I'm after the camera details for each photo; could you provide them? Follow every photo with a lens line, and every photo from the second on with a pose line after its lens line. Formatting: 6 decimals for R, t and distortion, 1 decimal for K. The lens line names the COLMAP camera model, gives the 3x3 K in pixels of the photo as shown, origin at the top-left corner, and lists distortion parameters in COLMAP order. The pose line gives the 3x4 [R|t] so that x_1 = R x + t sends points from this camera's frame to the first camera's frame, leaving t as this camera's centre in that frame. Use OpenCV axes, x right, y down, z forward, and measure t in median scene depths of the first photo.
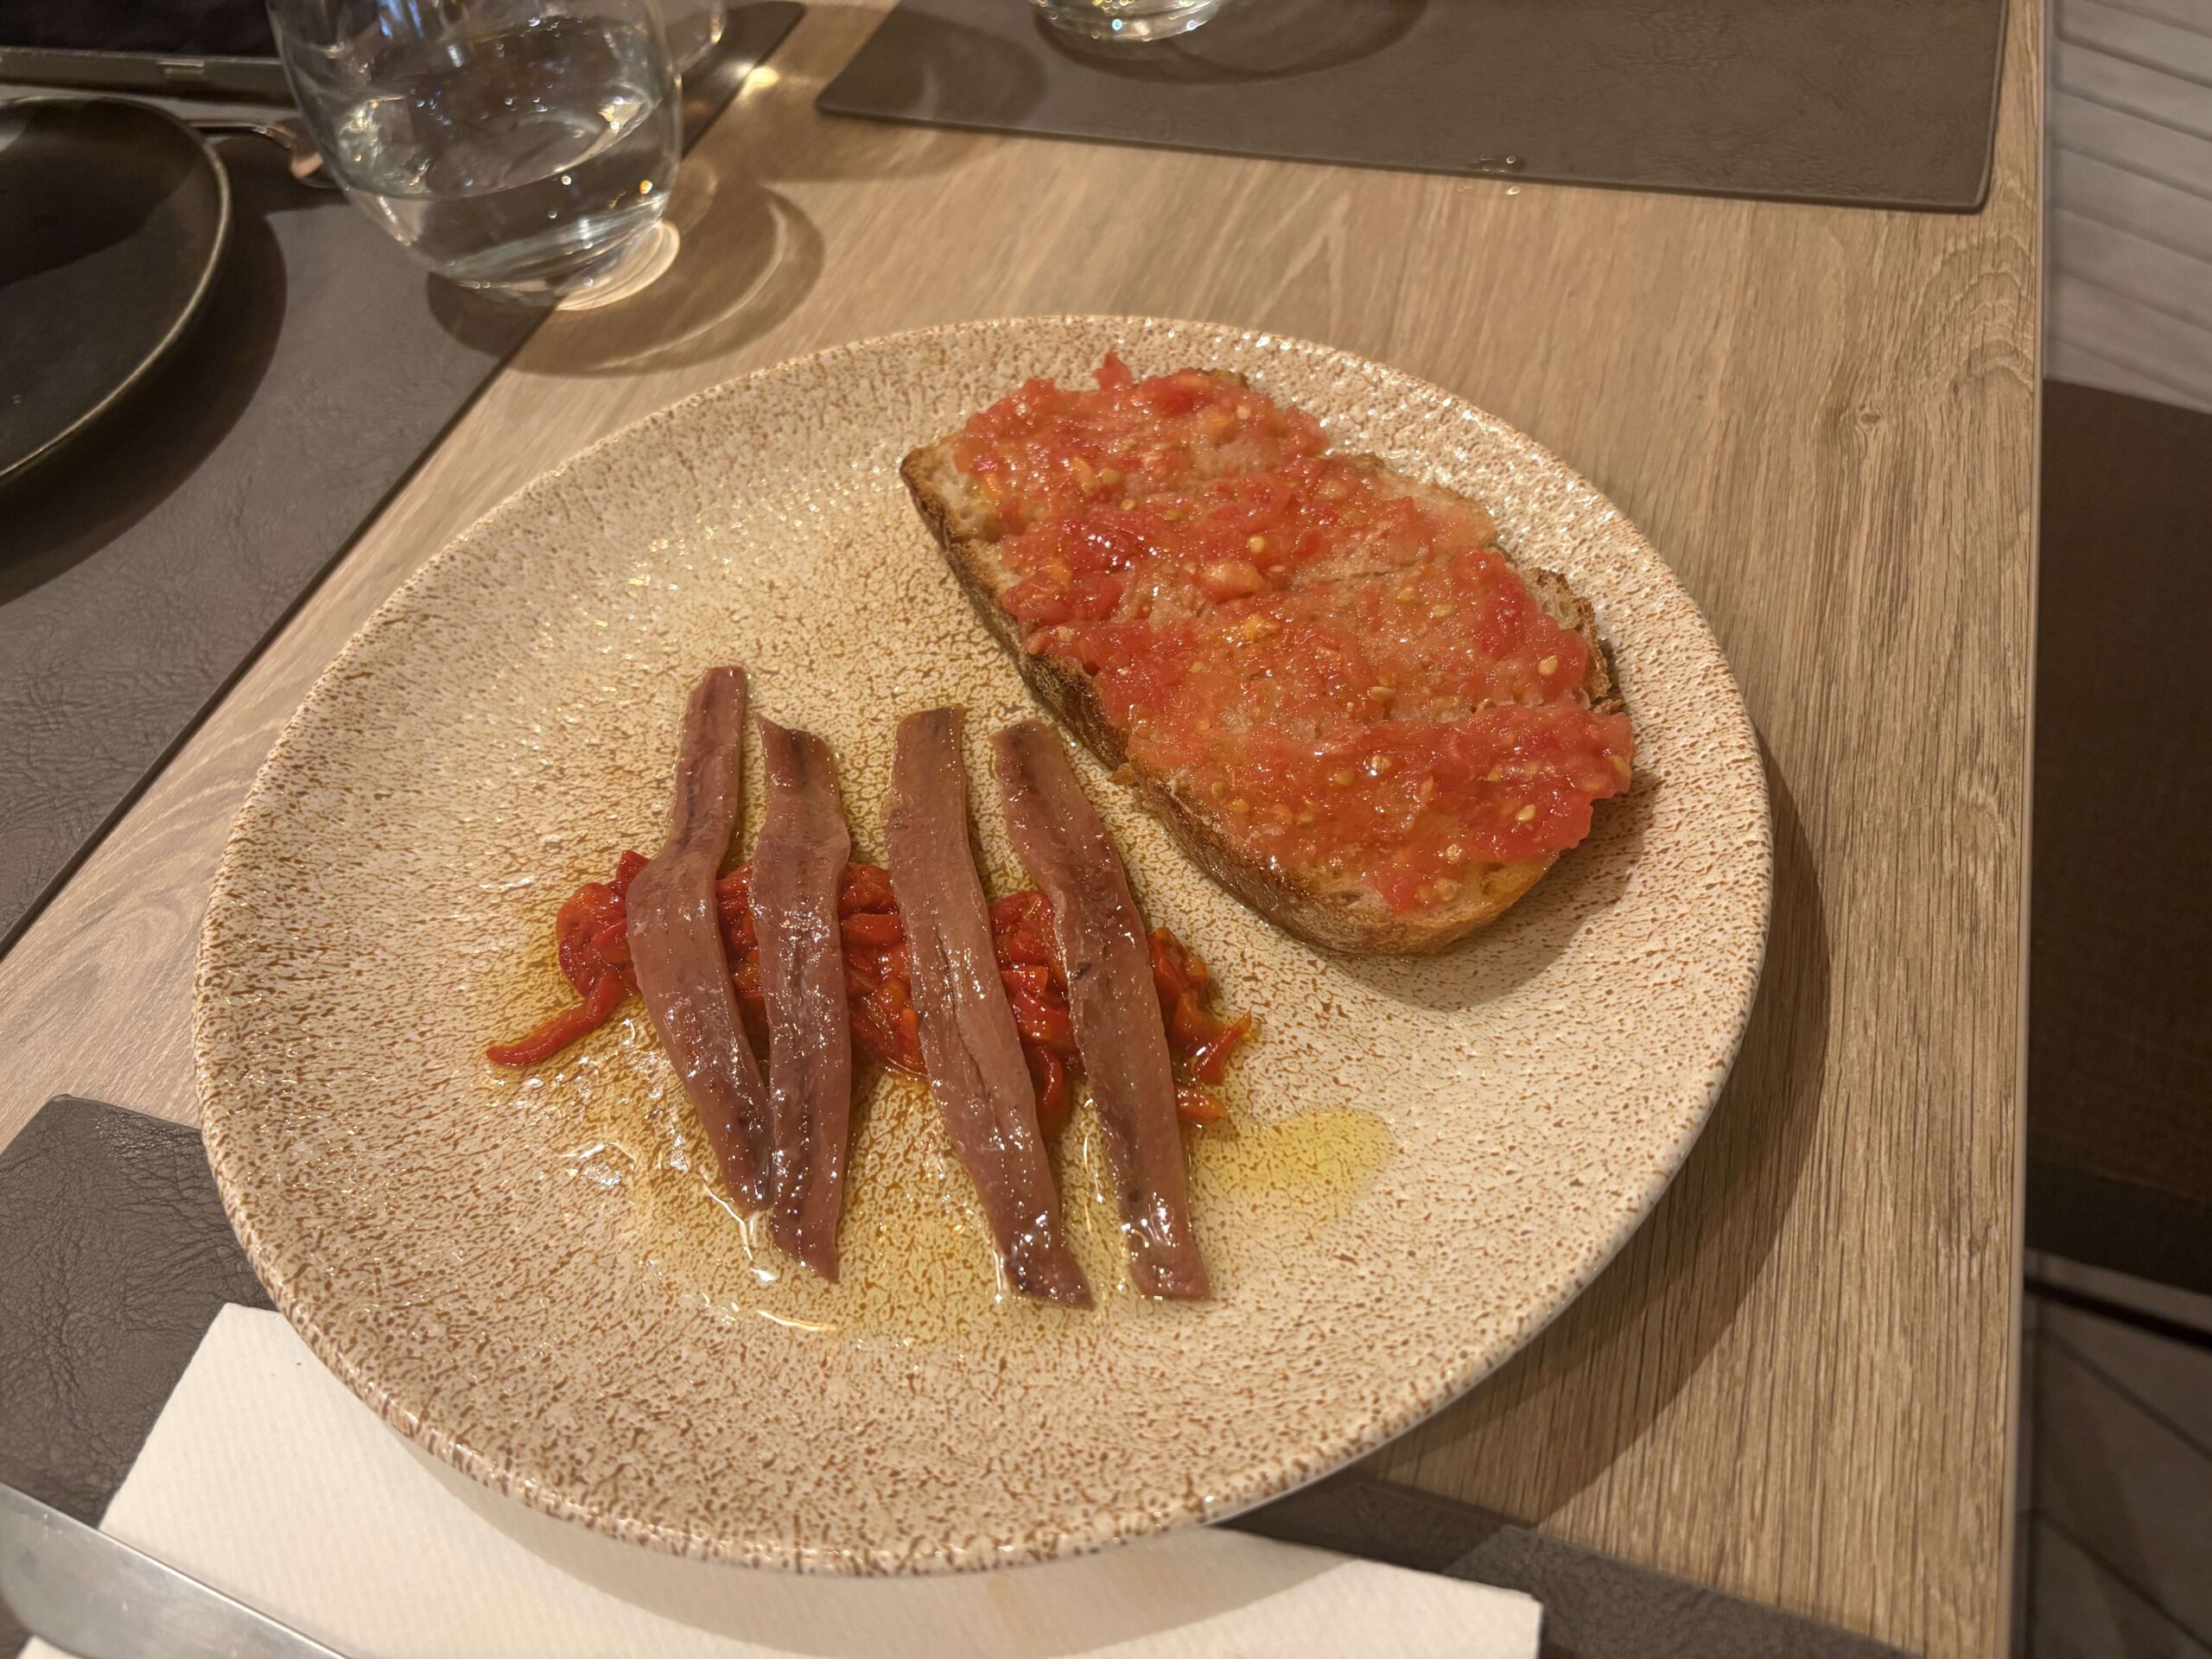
lens RADIAL K [[1662.5, 0, 1106.0], [0, 1662.5, 829.5], [0, 0, 1]] dist [0.045514, -0.063058]
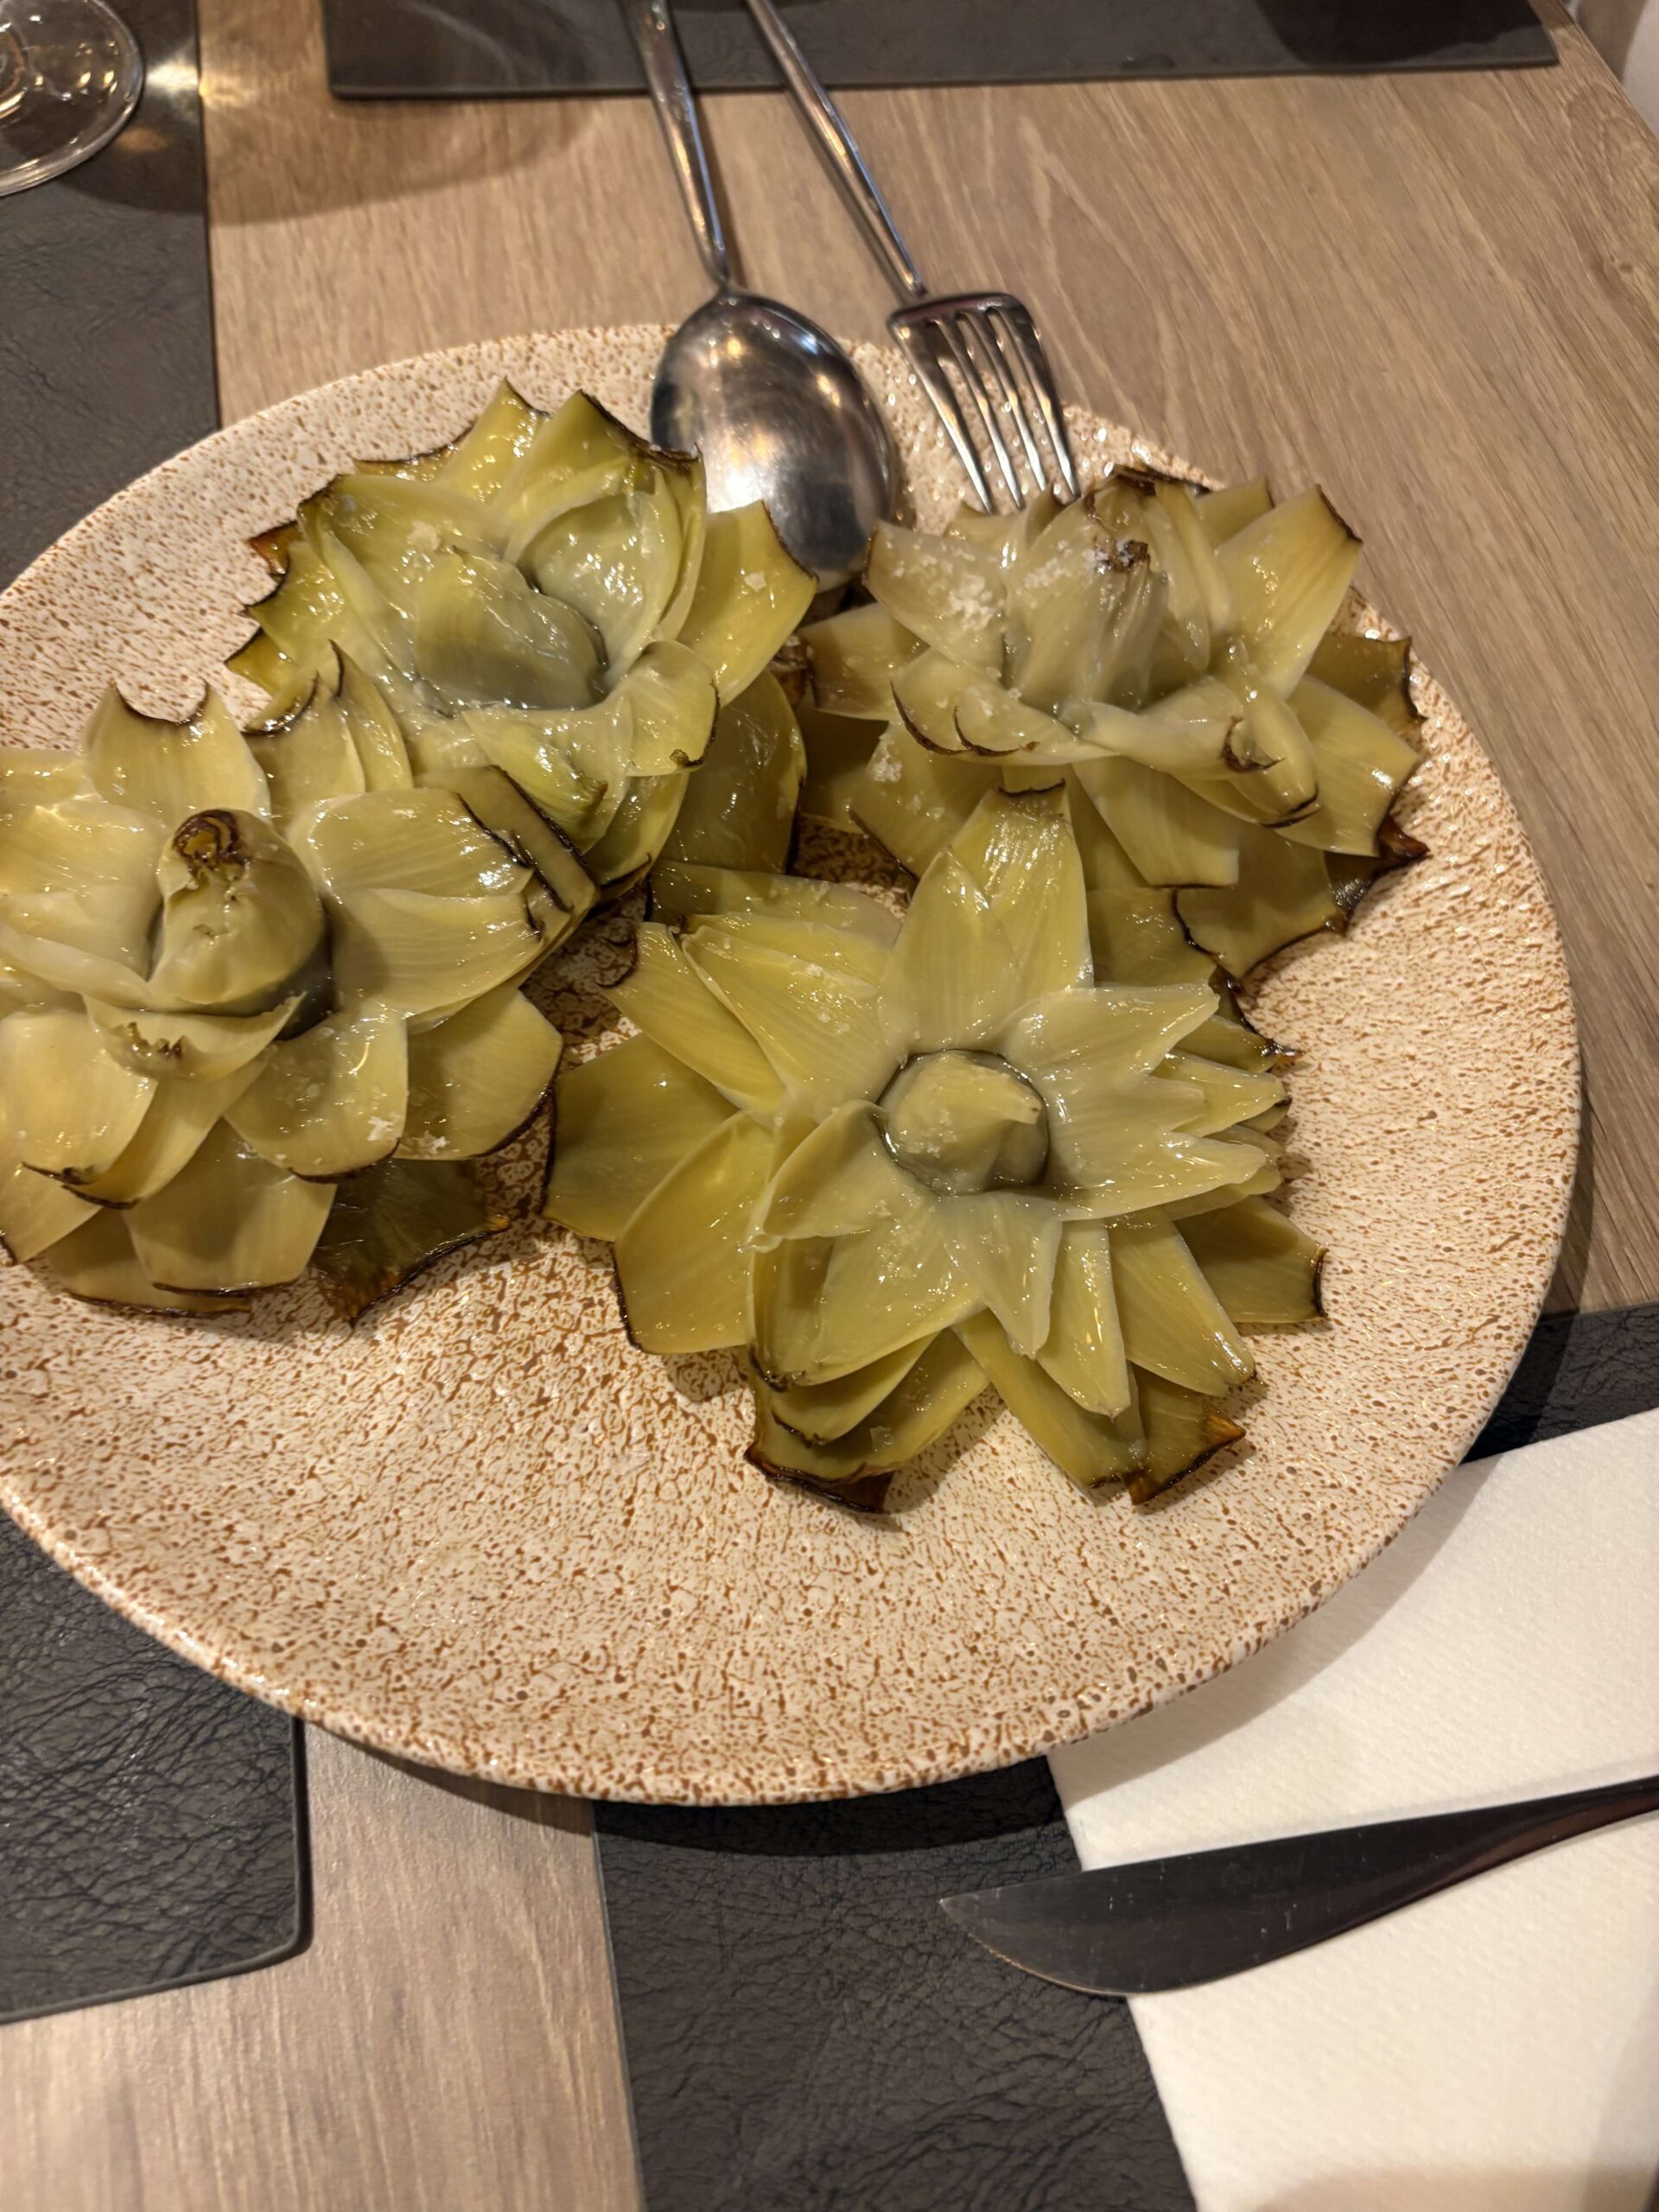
lens RADIAL K [[1662.5, 0, 829.5], [0, 1662.5, 1106.0], [0, 0, 1]] dist [0.045514, -0.063058]
pose [[-0.987774, -0.118316, 0.101509, -0.236207], [0.139123, -0.375241, 0.916427, -0.880328], [-0.070337, 0.919345, 0.387114, 0.738353]]
